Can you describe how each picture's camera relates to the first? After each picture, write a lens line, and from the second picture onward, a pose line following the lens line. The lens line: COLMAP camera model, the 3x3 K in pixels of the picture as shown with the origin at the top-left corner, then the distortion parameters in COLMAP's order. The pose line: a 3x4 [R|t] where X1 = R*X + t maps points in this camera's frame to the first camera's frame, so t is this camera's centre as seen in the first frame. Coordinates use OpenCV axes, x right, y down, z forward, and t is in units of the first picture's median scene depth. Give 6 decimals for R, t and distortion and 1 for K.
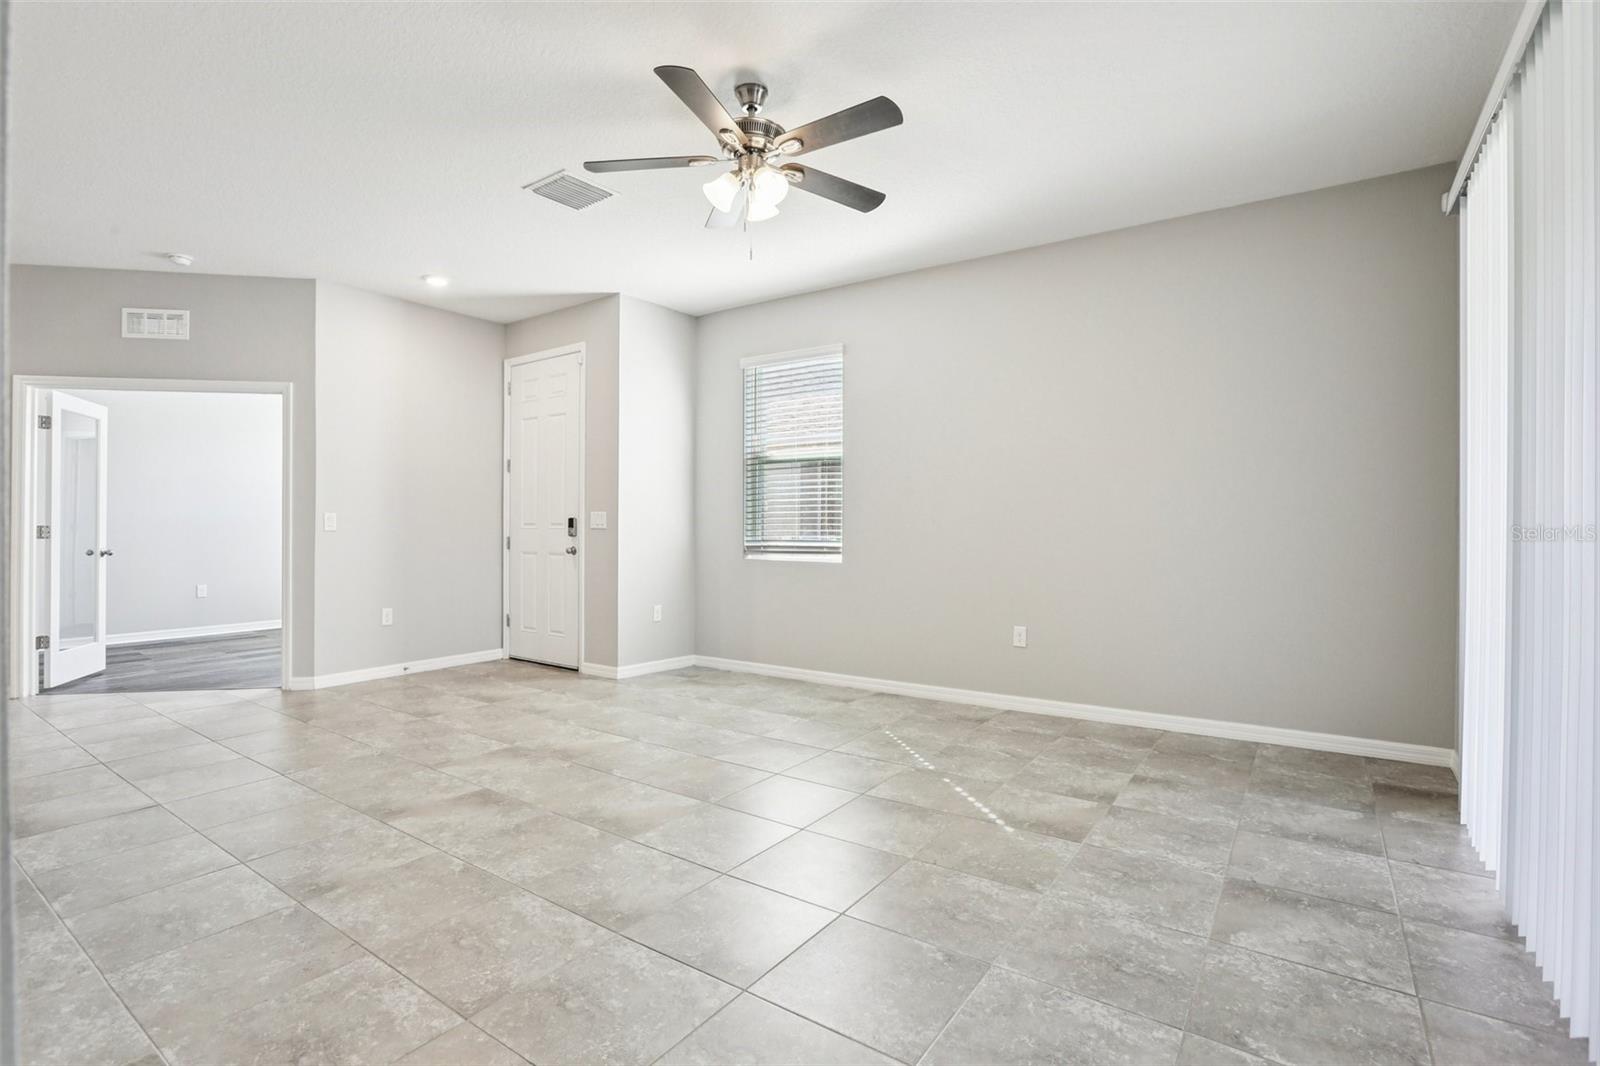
lens RADIAL K [[756.1, 0, 806.5], [0, 756.1, 534.0], [0, 0, 1]] dist [-0.038577, 0.012980]
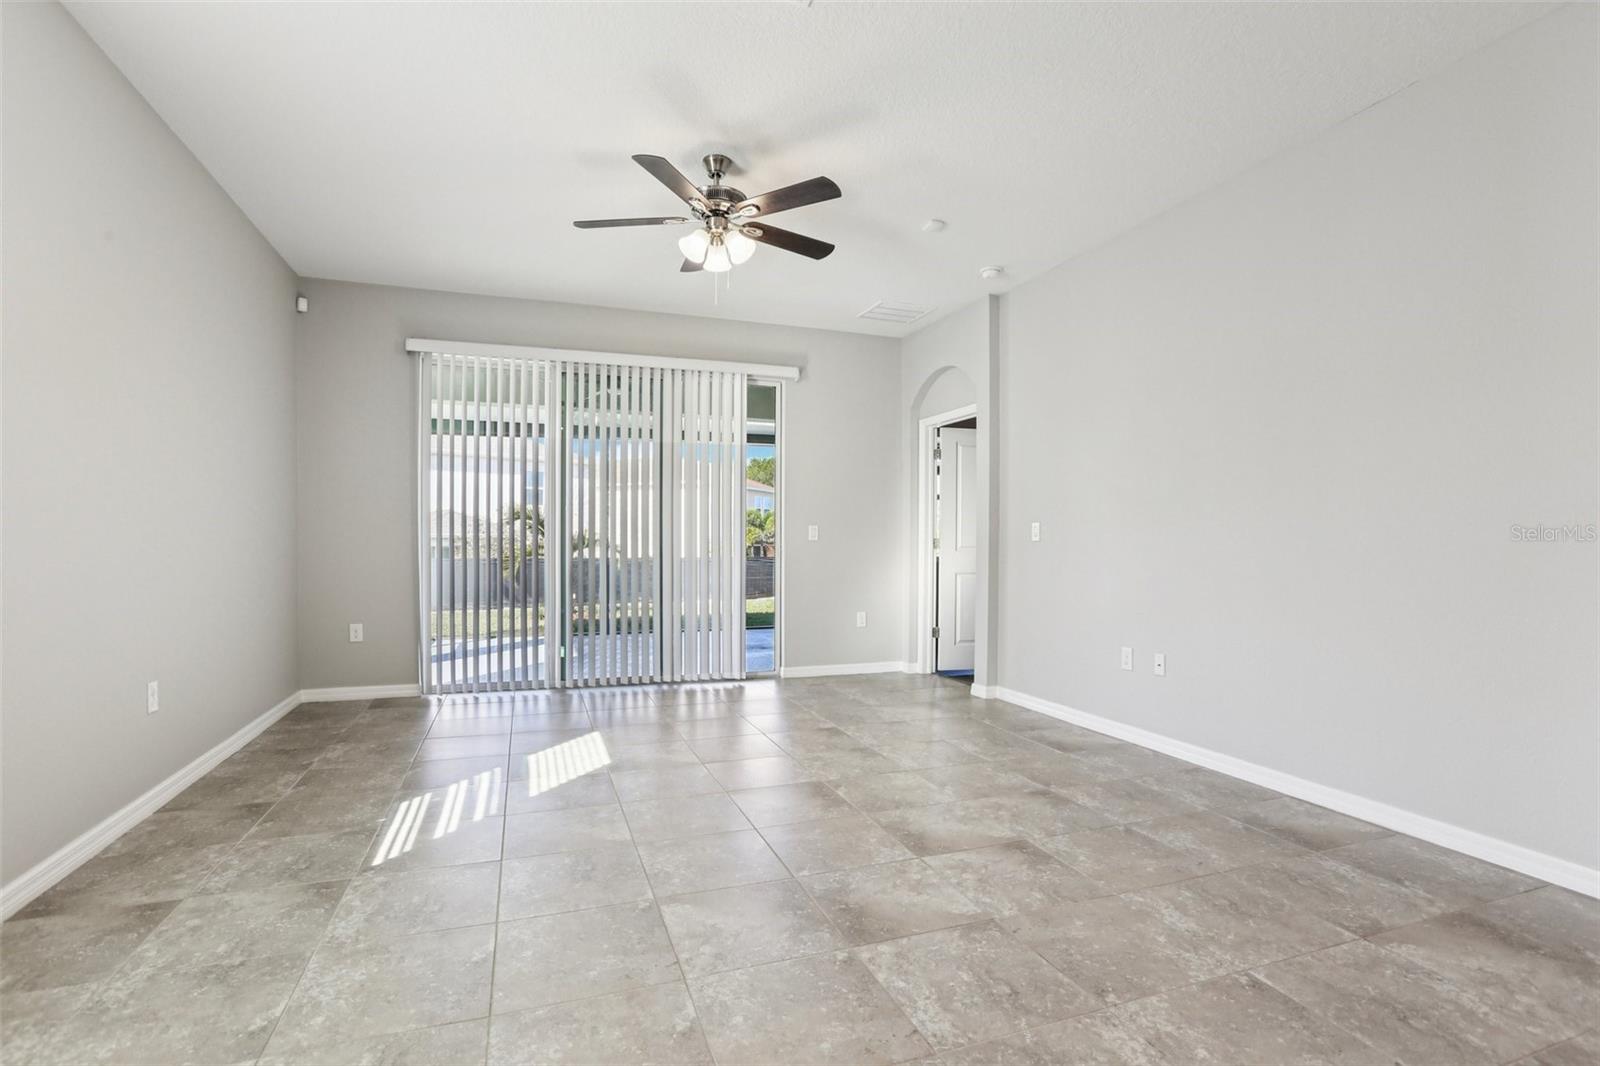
lens RADIAL K [[761.3, 0, 812.6], [0, 761.3, 531.2], [0, 0, 1]] dist [-0.014780, 0.003501]
pose [[-0.824522, 0.006196, 0.565796, -0.799295], [0.001850, 0.999964, -0.008254, 0.000135], [-0.565827, -0.005759, -0.824504, 1.738481]]
